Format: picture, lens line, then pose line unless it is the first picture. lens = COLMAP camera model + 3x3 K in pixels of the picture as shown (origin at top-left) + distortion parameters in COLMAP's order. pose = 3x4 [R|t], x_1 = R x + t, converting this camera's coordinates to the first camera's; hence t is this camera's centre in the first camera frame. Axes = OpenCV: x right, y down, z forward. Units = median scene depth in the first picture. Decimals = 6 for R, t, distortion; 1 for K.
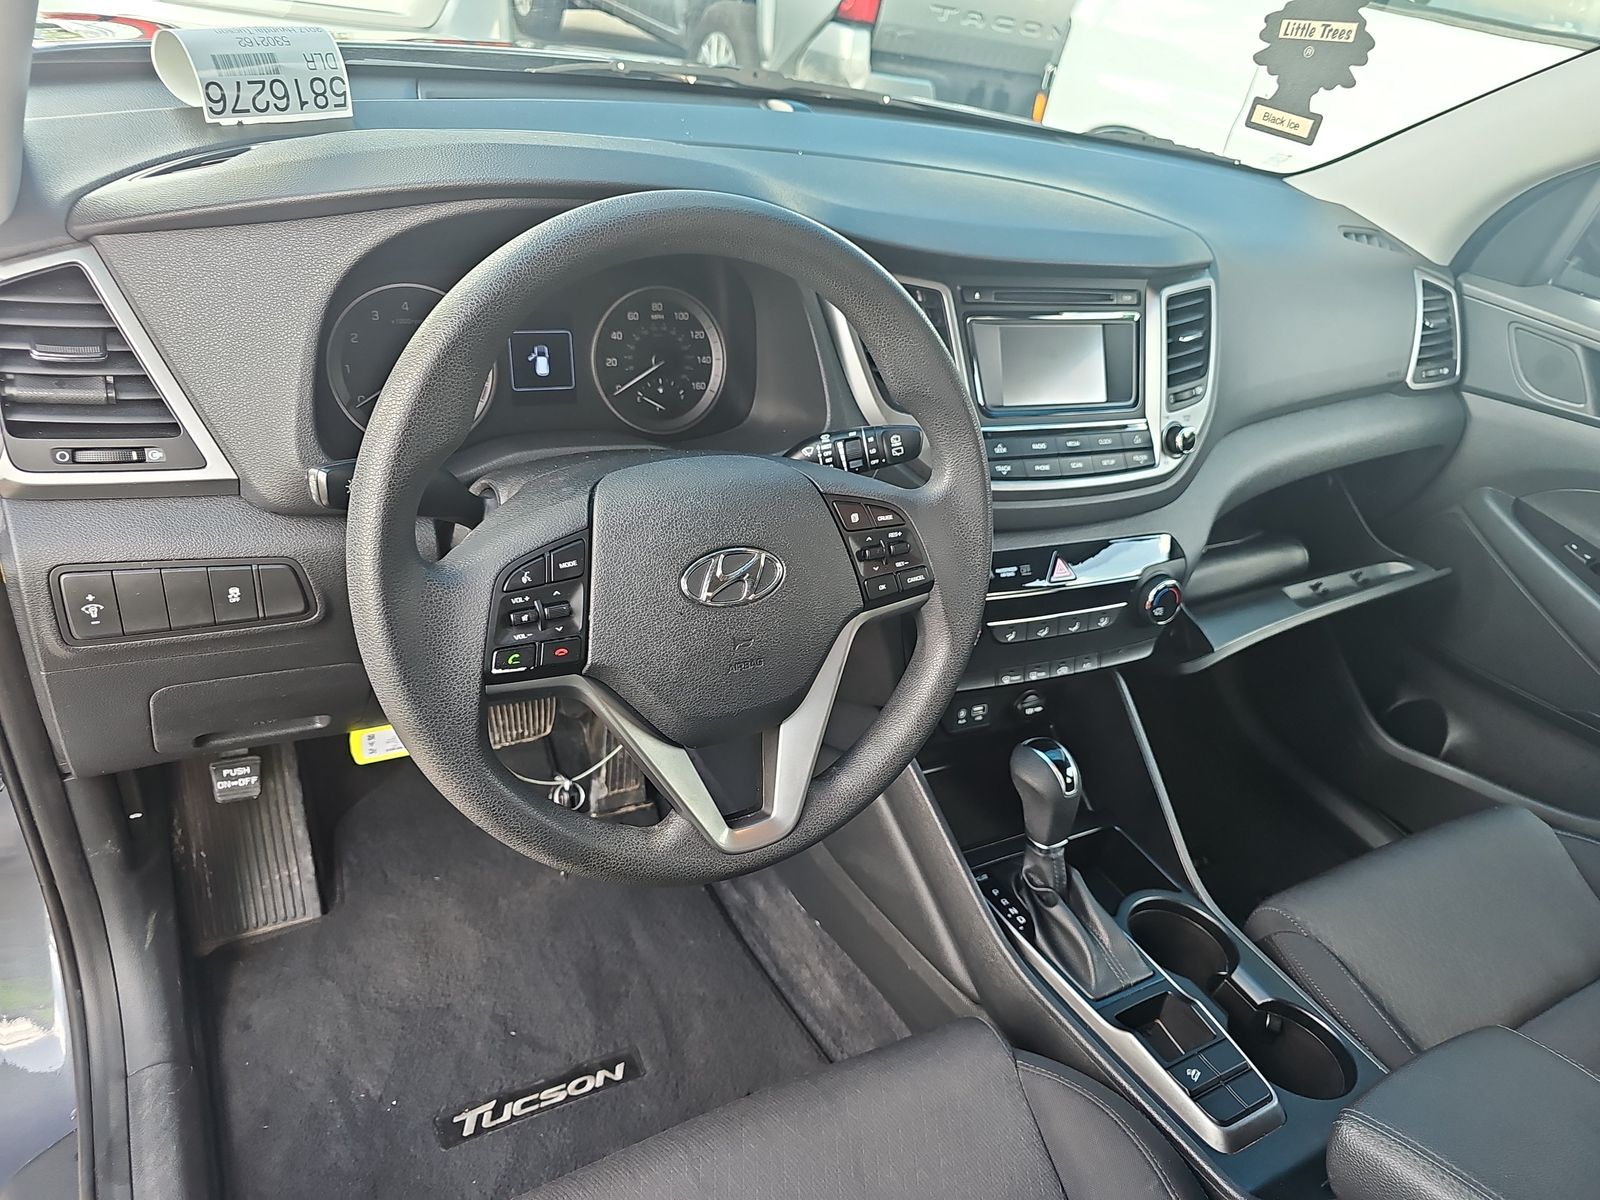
lens RADIAL K [[1077.2, 0, 800.0], [0, 1077.2, 600.0], [0, 0, 1]] dist [0.031337, -0.046276]
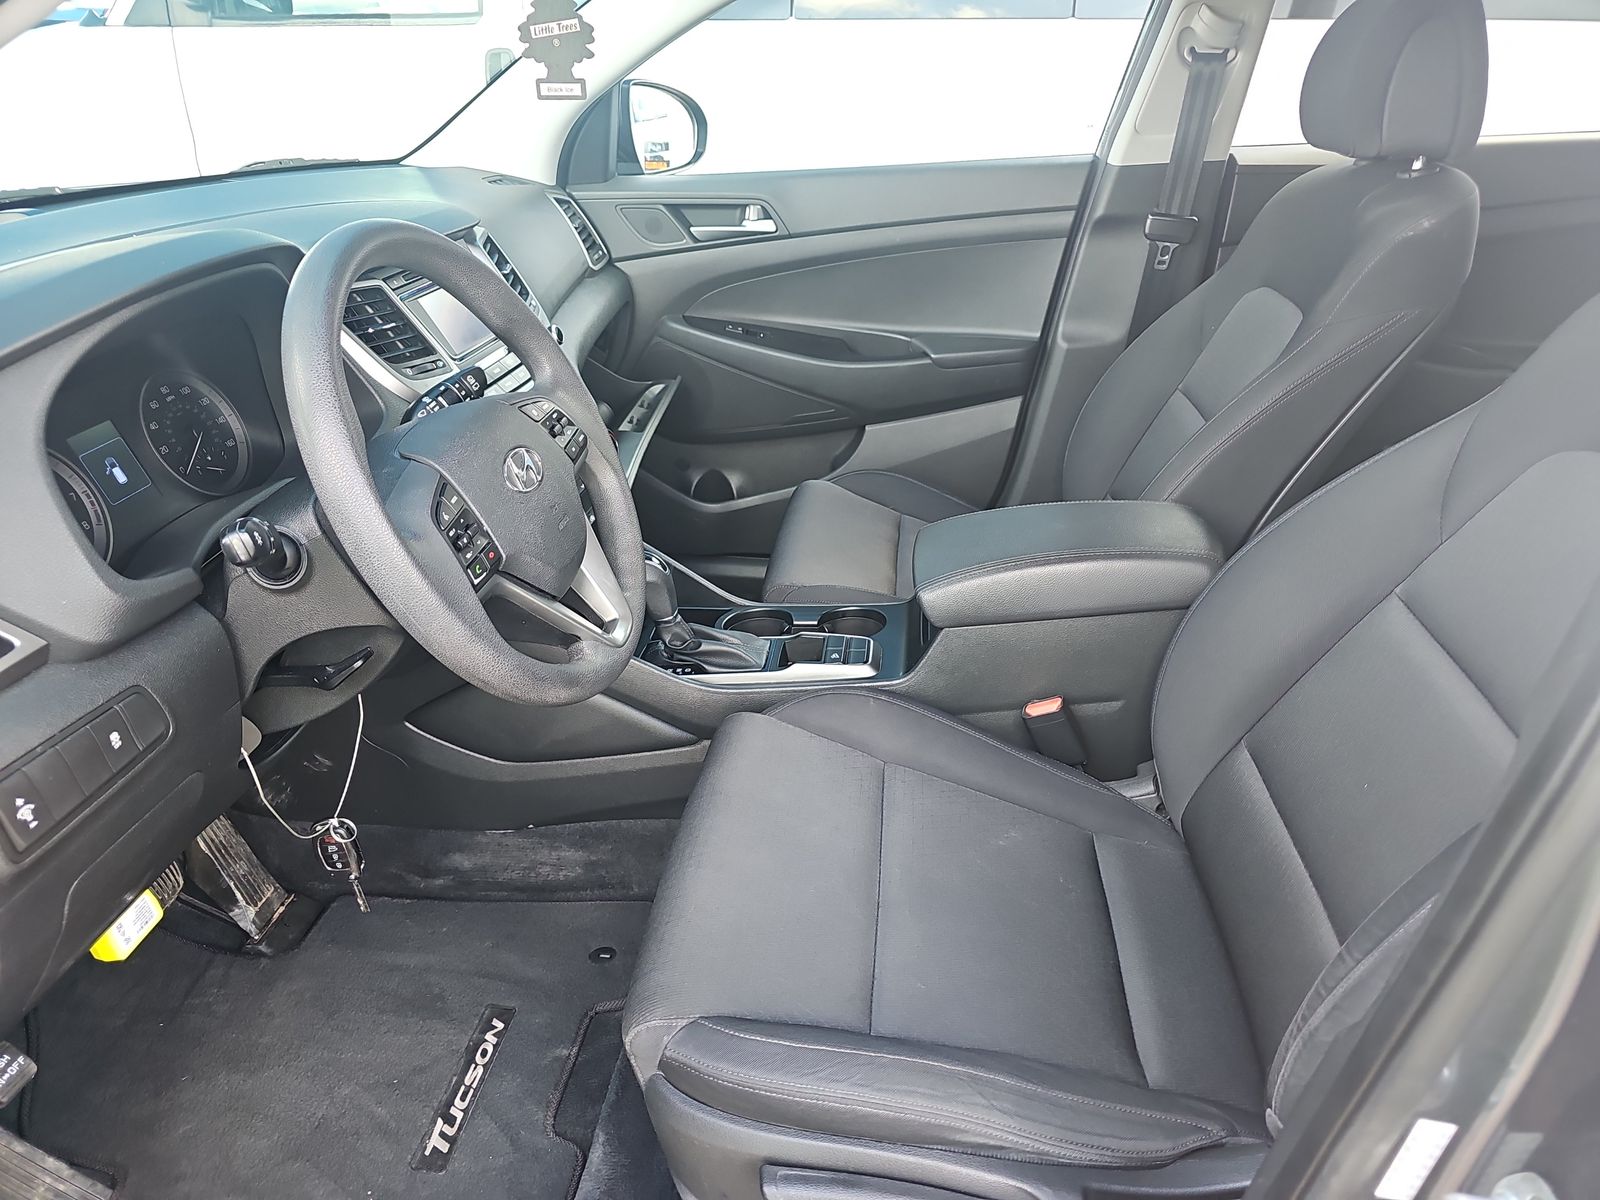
lens RADIAL K [[1080.7, 0, 800.0], [0, 1080.7, 600.0], [0, 0, 1]] dist [0.026432, -0.016419]
pose [[0.567471, -0.522325, 0.636517, -0.504785], [0.530586, 0.823109, 0.202411, 0.014244], [-0.629647, 0.222865, 0.744229, -0.138147]]
